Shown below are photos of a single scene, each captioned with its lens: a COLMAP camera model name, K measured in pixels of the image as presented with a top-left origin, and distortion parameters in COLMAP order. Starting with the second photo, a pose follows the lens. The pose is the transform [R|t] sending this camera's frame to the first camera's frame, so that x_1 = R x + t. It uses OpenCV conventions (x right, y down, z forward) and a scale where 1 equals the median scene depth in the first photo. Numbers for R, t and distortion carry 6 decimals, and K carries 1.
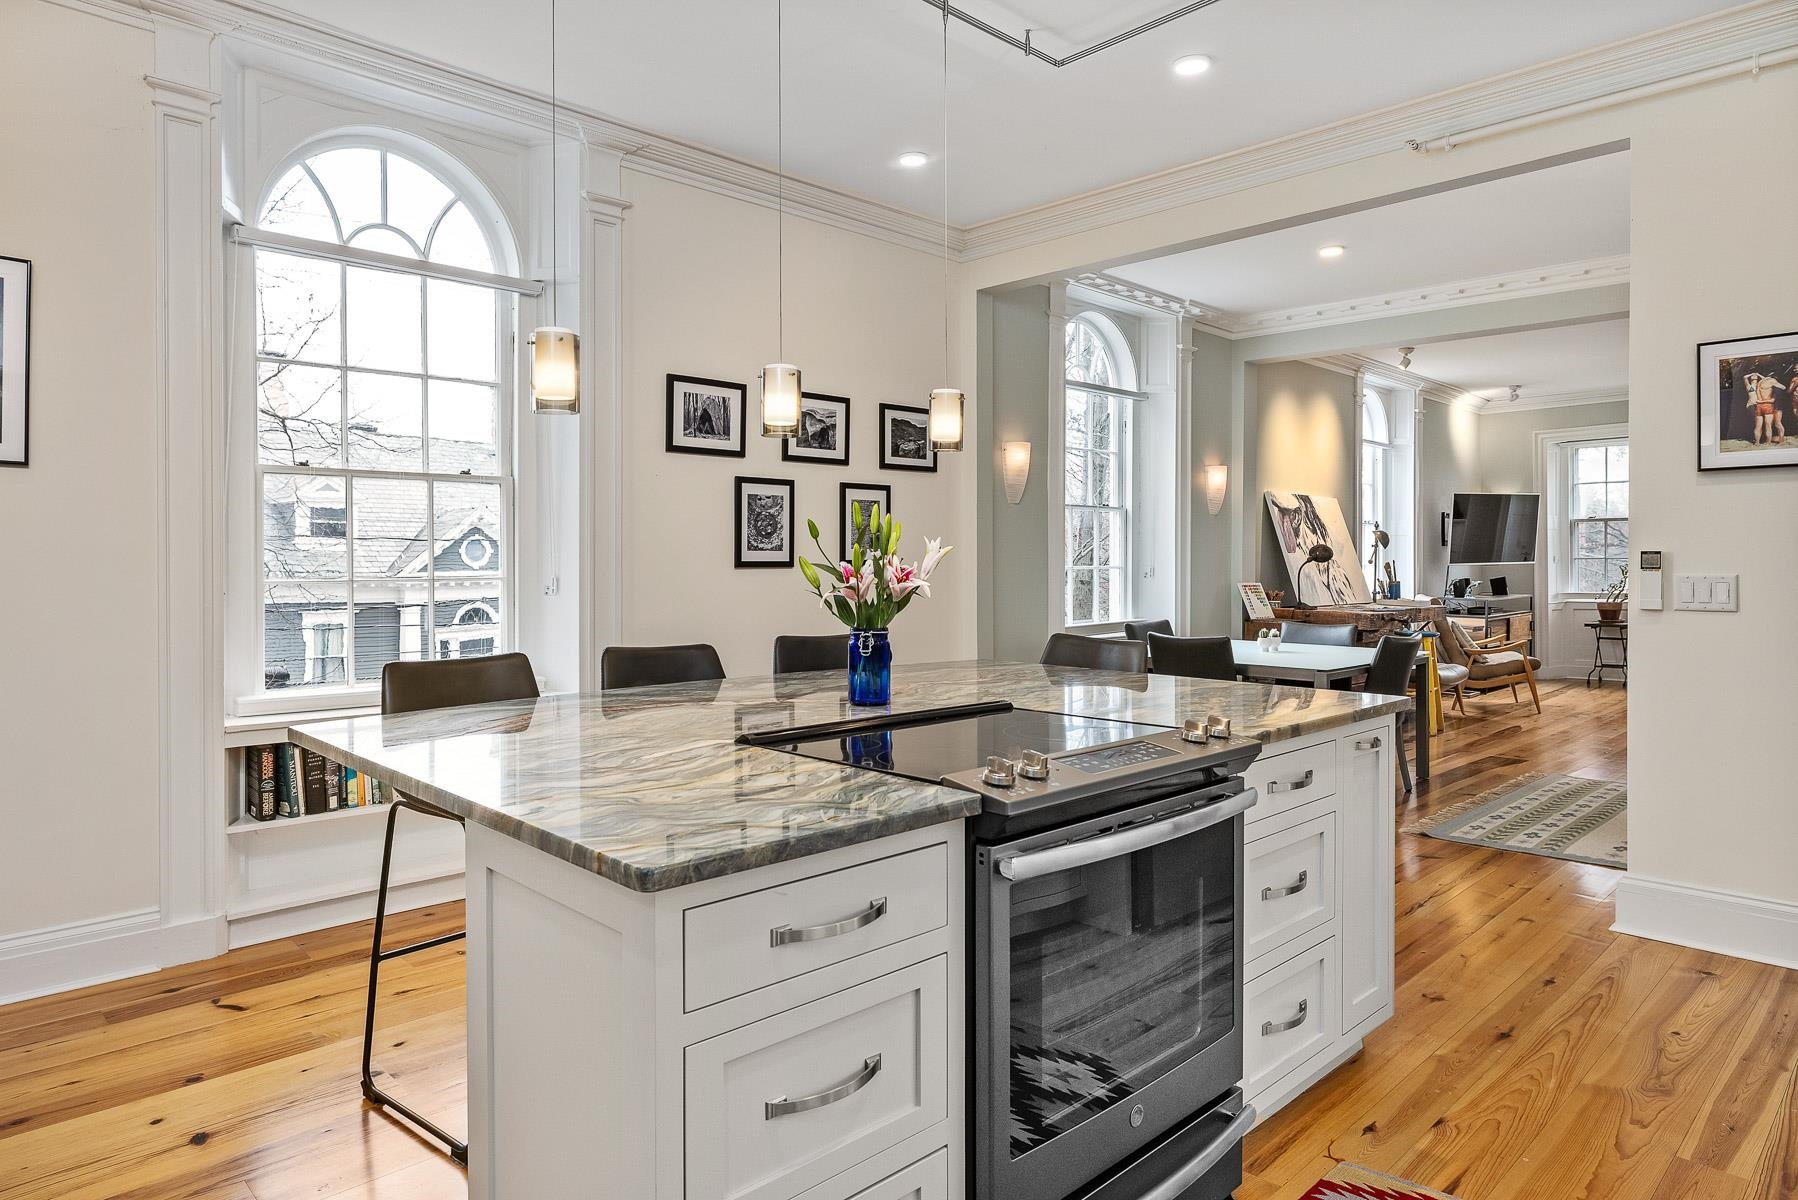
lens RADIAL K [[1087.3, 0, 896.1], [0, 1087.3, 562.8], [0, 0, 1]] dist [-0.011724, 0.005775]
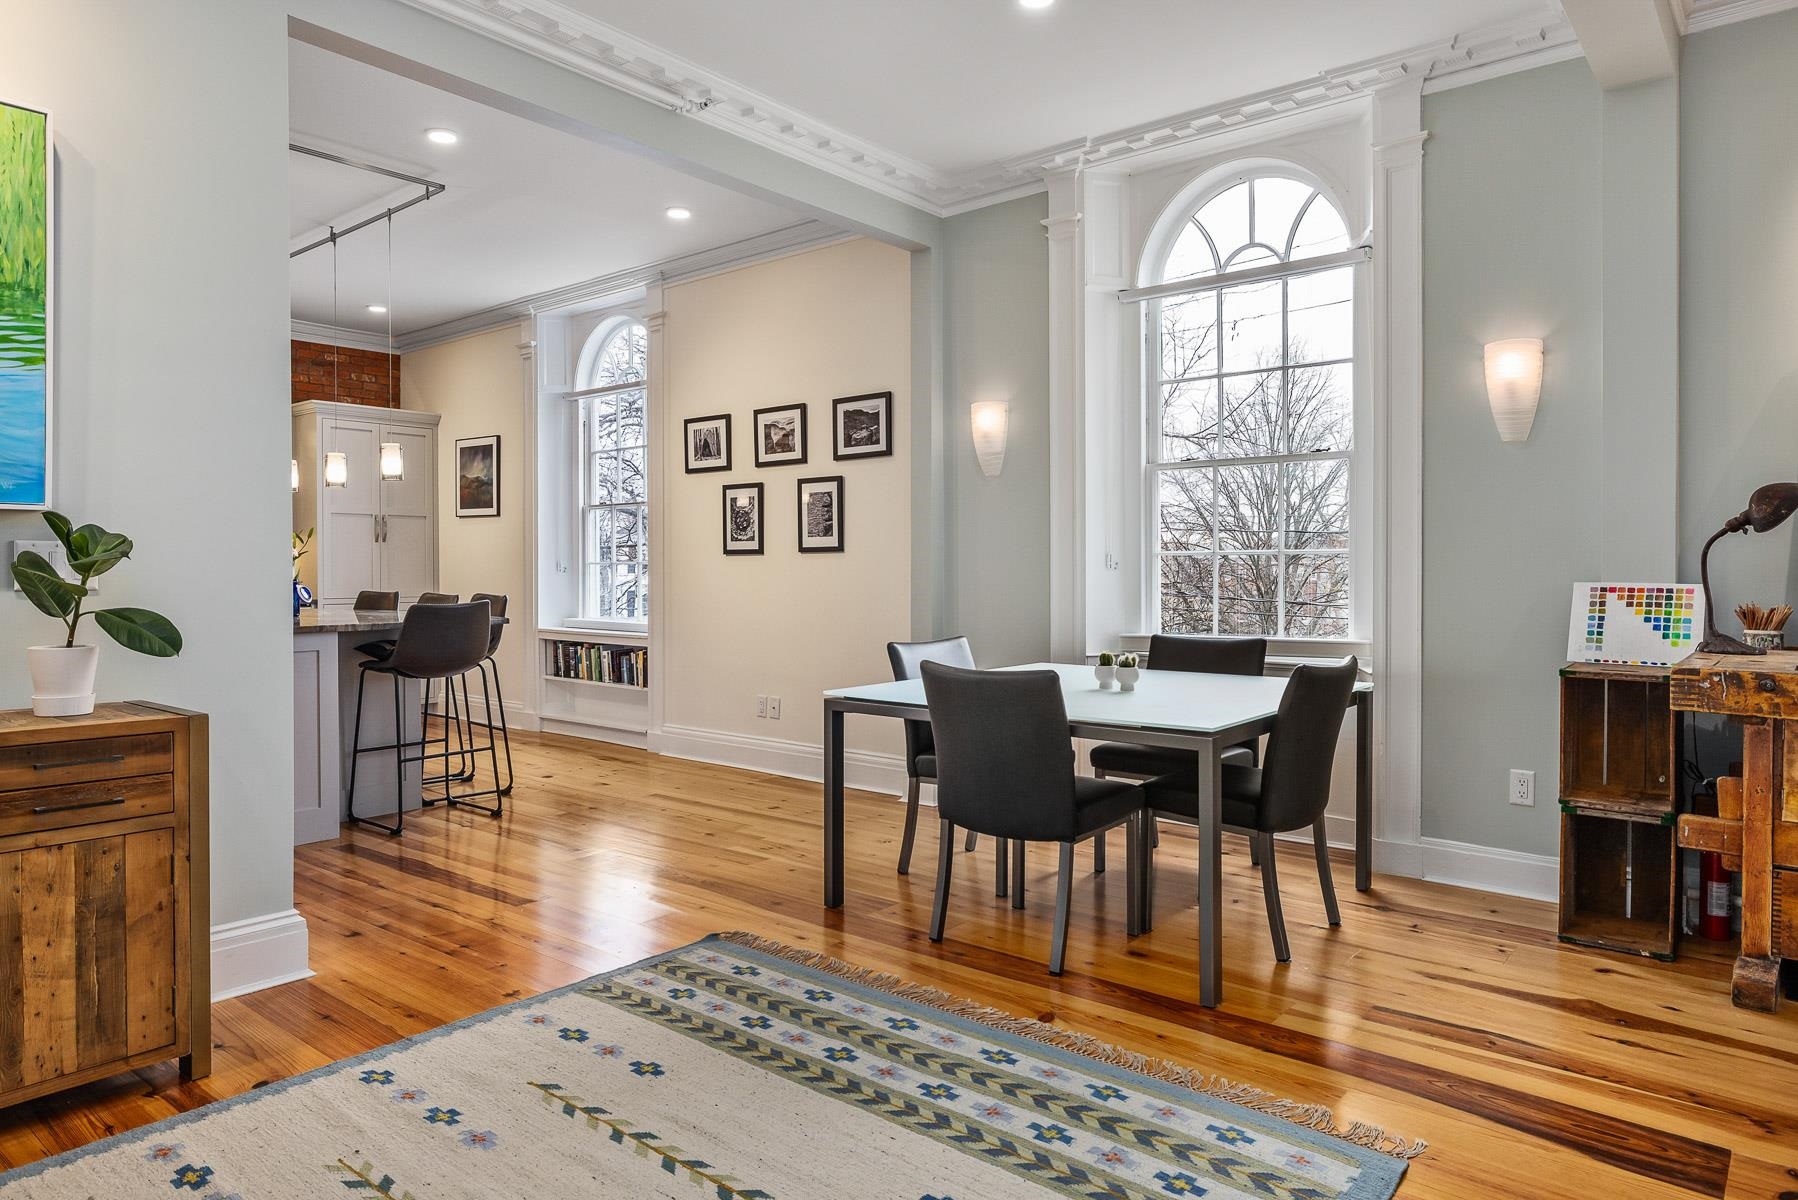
lens RADIAL K [[1127.7, 0, 868.9], [0, 1127.7, 568.1], [0, 0, 1]] dist [0.001361, 0.003383]
pose [[0.082617, 0.000984, -0.996581, 1.148417], [0.000139, 0.999999, 0.000999, 0.018210], [0.996581, -0.000221, 0.082617, 0.992415]]
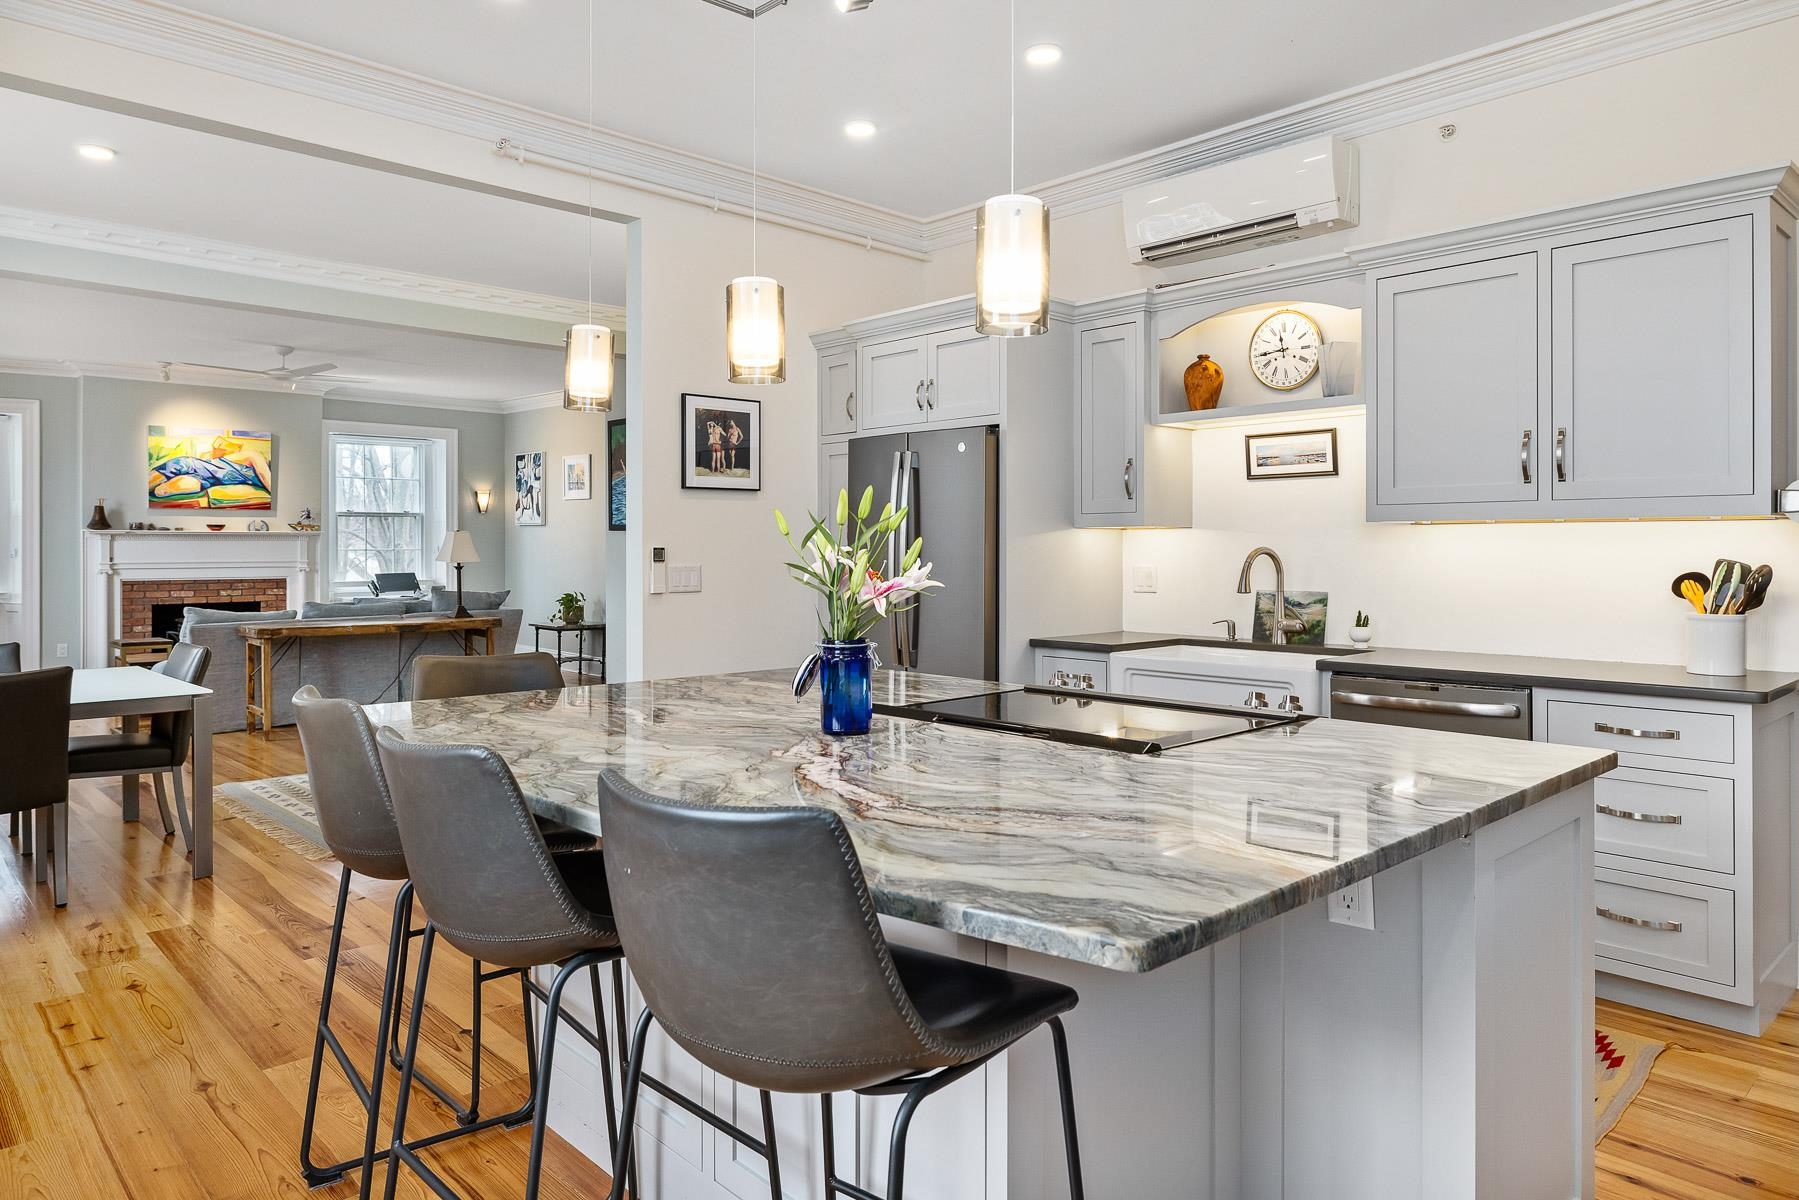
lens RADIAL K [[1128.4, 0, 890.2], [0, 1128.4, 545.3], [0, 0, 1]] dist [0.001361, 0.003383]
pose [[0.015980, 0.006272, 0.999853, -0.443012], [0.004700, 0.999969, -0.006348, -0.002985], [-0.999861, 0.004800, 0.015950, 0.495141]]
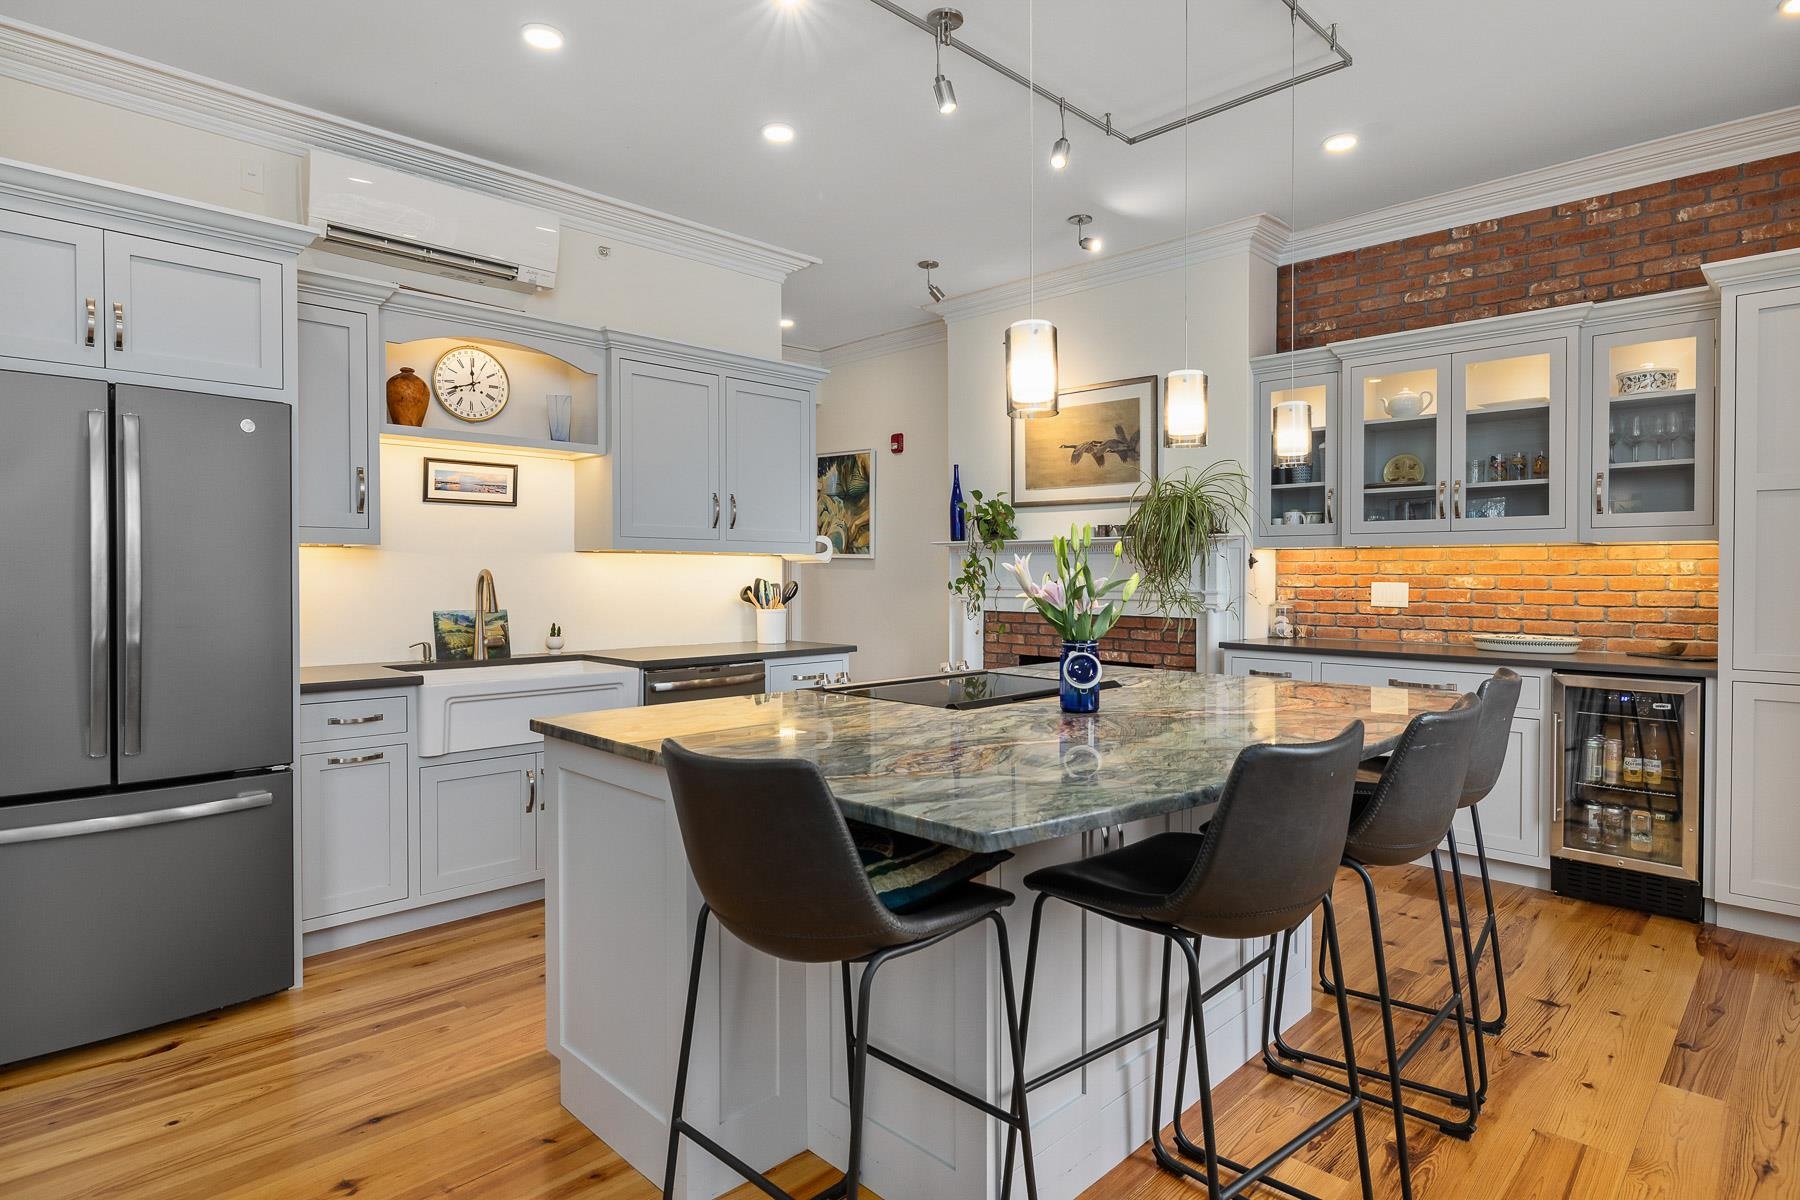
lens RADIAL K [[956.4, 0, 902.1], [0, 956.4, 600.4], [0, 0, 1]] dist [-0.008201, 0.004200]
pose [[-0.999792, 0.001083, -0.020383, 0.093339], [0.000470, 0.999547, 0.030084, -0.003443], [0.020406, 0.030068, -0.999340, 0.999196]]
